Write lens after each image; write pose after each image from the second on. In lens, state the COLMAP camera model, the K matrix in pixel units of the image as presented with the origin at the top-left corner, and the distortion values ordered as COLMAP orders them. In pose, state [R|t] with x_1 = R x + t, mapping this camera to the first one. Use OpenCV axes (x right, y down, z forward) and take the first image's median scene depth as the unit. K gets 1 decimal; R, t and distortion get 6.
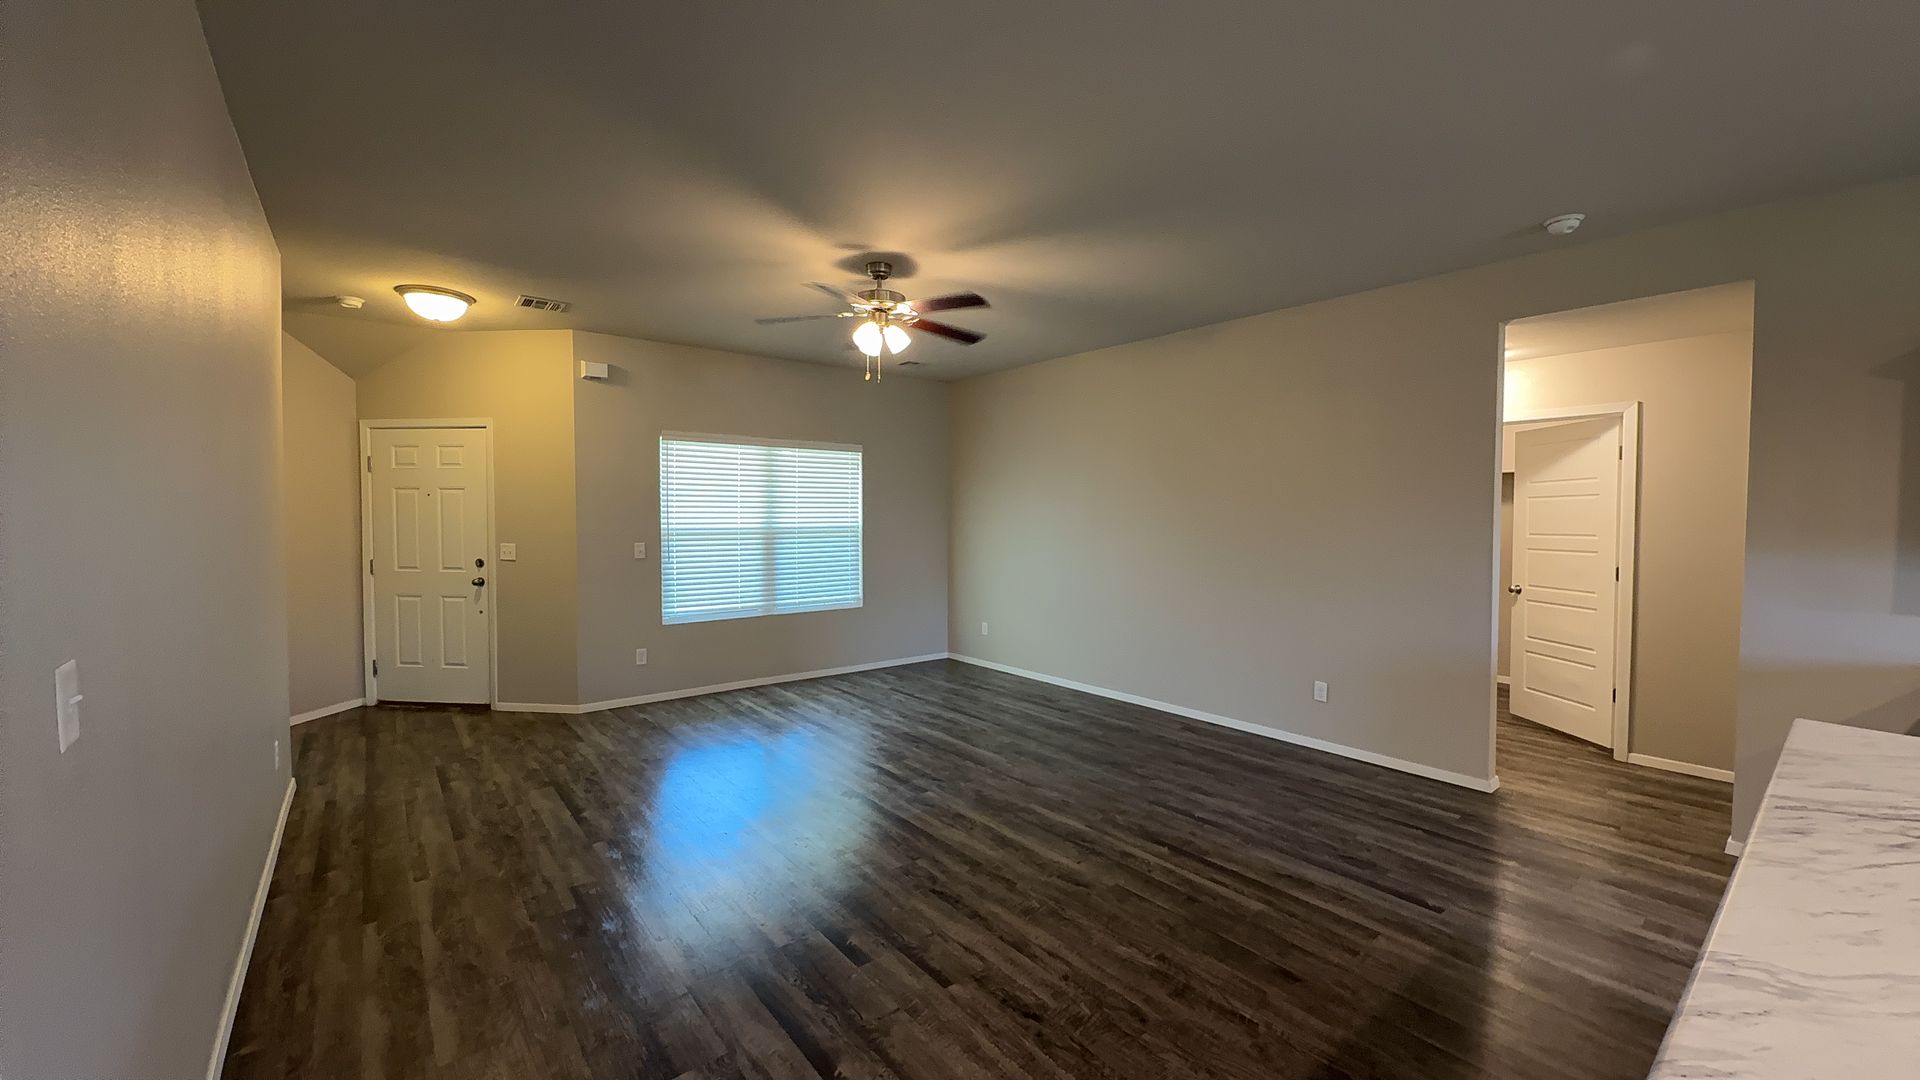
lens RADIAL K [[746.4, 0, 959.7], [0, 746.4, 537.3], [0, 0, 1]] dist [0.000253, -0.002133]
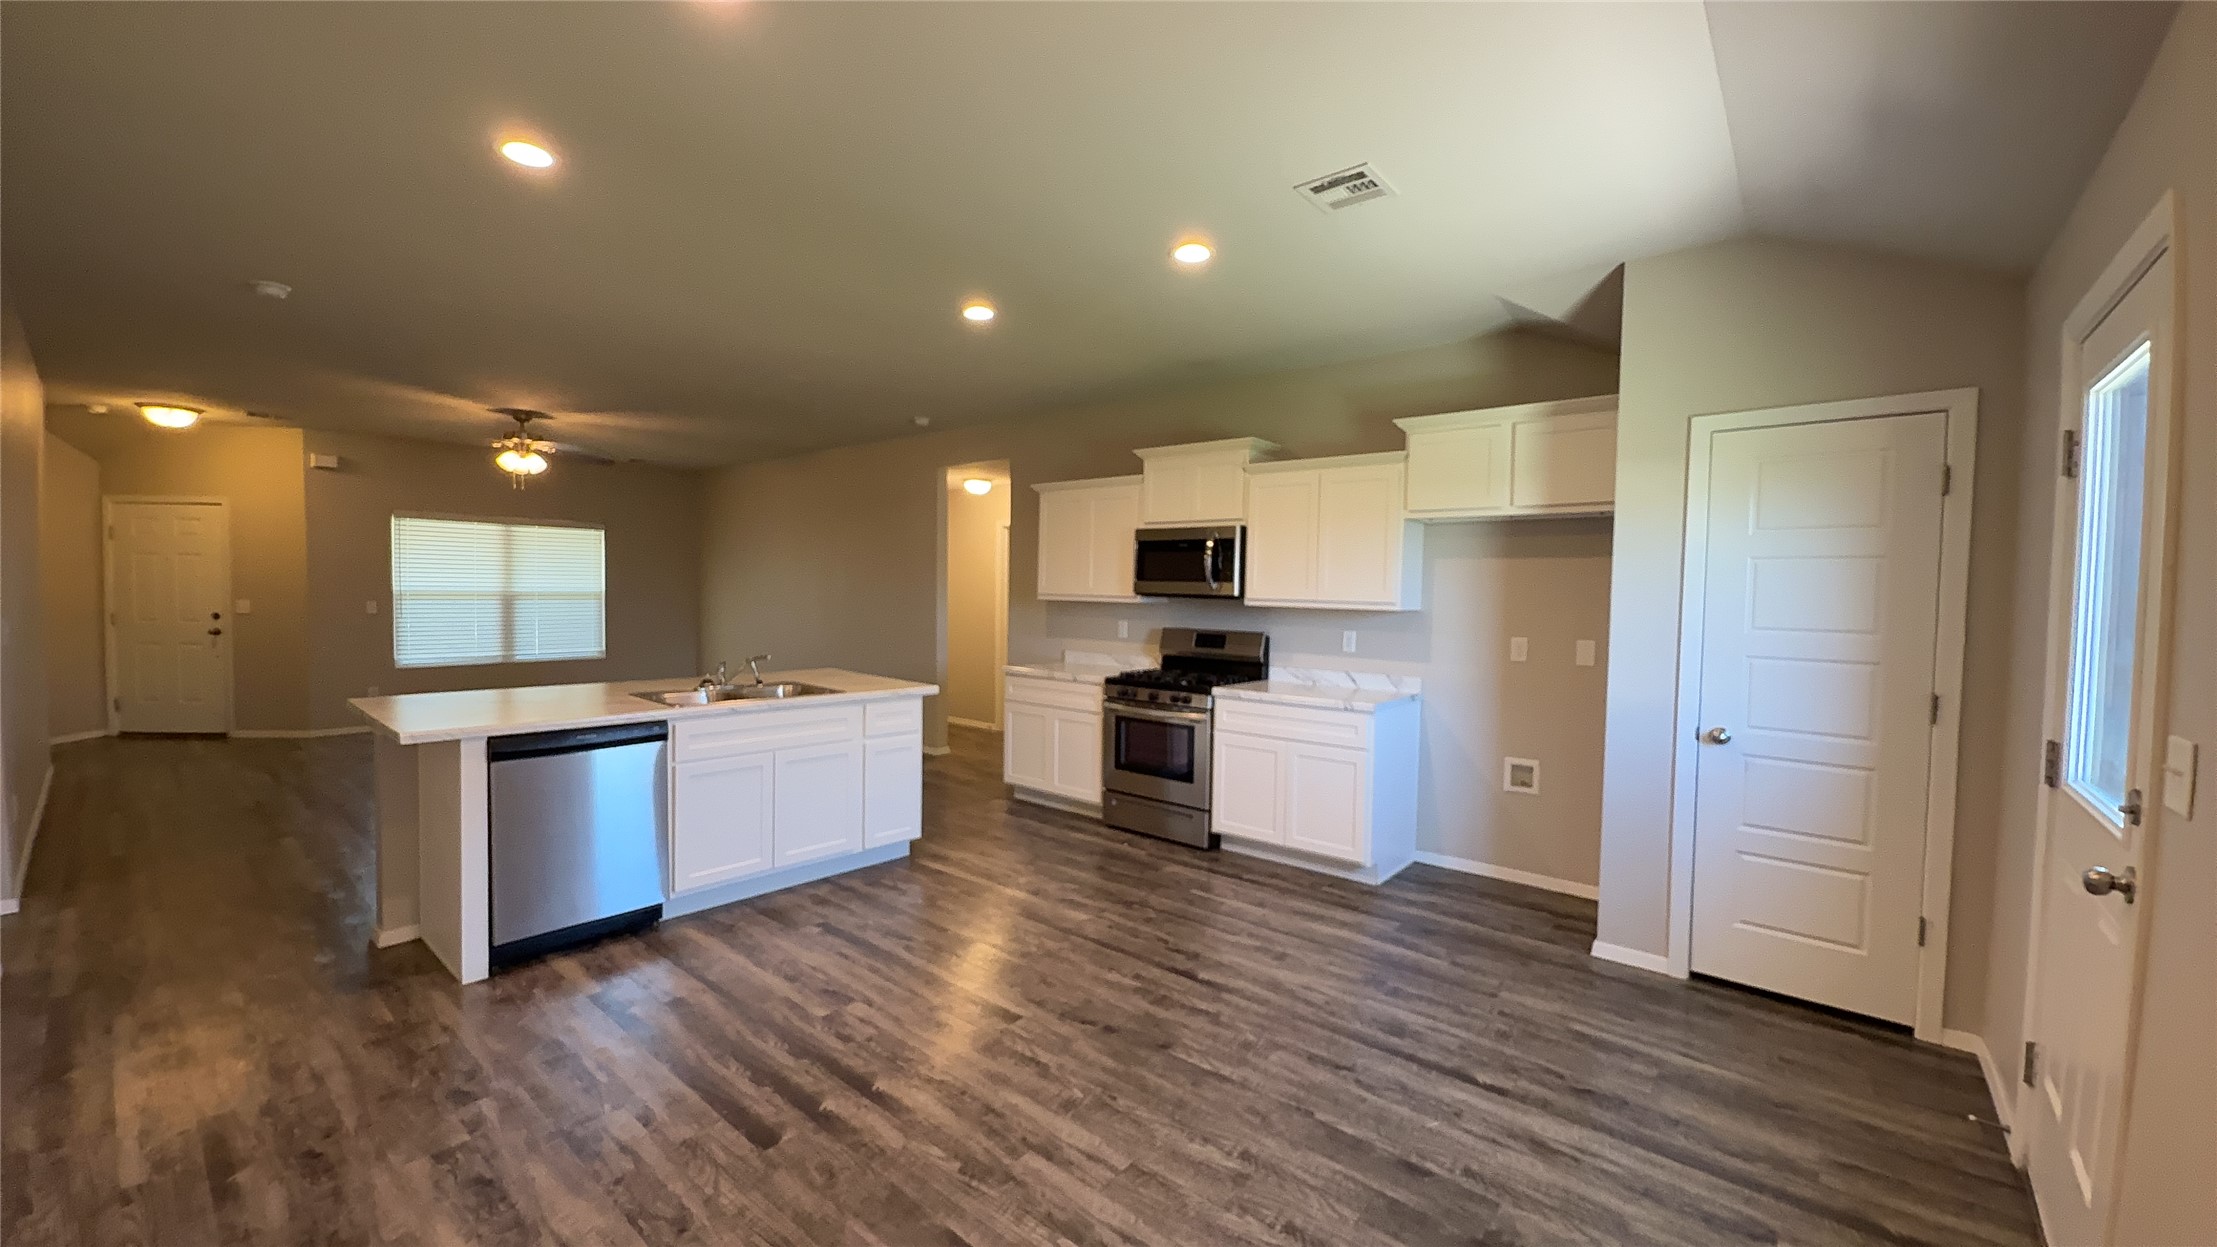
lens RADIAL K [[861.9, 0, 1083.6], [0, 861.9, 624.8], [0, 0, 1]] dist [0.000253, -0.002133]
pose [[0.984263, 0.012120, 0.176293, 0.495560], [-0.016019, 0.999657, 0.020712, -0.003444], [-0.175982, -0.023210, 0.984120, -0.623524]]
